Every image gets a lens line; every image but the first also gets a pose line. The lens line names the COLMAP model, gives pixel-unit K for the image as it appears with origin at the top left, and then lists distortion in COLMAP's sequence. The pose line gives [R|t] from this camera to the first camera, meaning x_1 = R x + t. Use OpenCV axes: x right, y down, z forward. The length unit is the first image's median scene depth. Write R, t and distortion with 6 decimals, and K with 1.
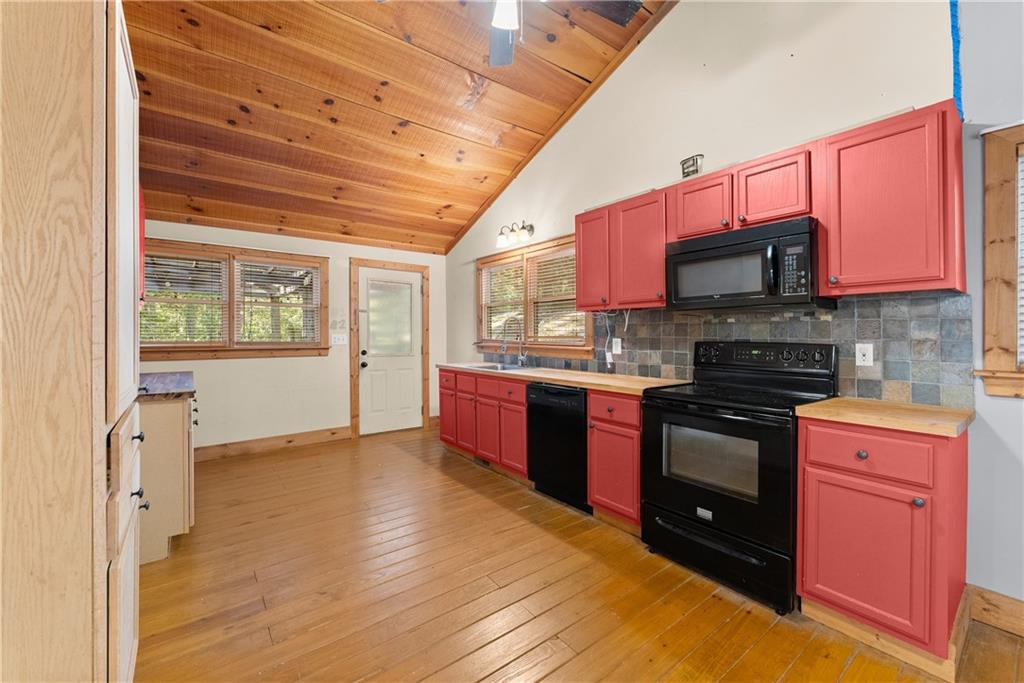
lens RADIAL K [[414.0, 0, 515.5], [0, 414.0, 345.1], [0, 0, 1]] dist [0.002606, 0.000211]
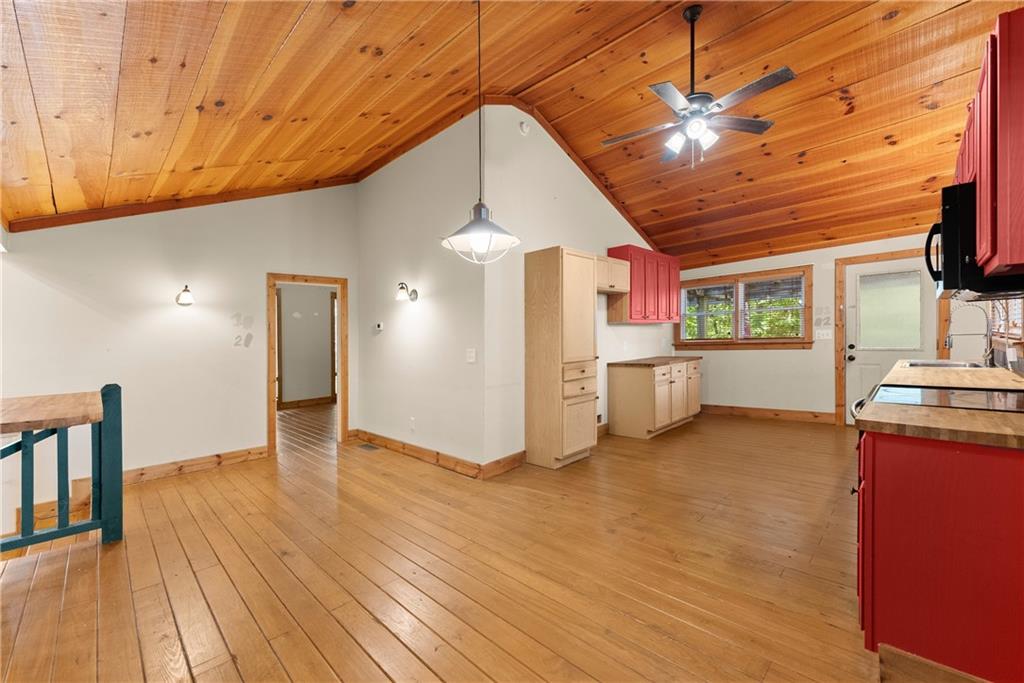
lens RADIAL K [[414.0, 0, 511.2], [0, 414.0, 341.9], [0, 0, 1]] dist [0.002606, 0.000211]
pose [[0.136006, -0.001605, -0.990707, 0.742297], [0.010978, 0.999940, -0.000113, -0.004265], [0.990647, -0.010861, 0.136016, 0.003736]]
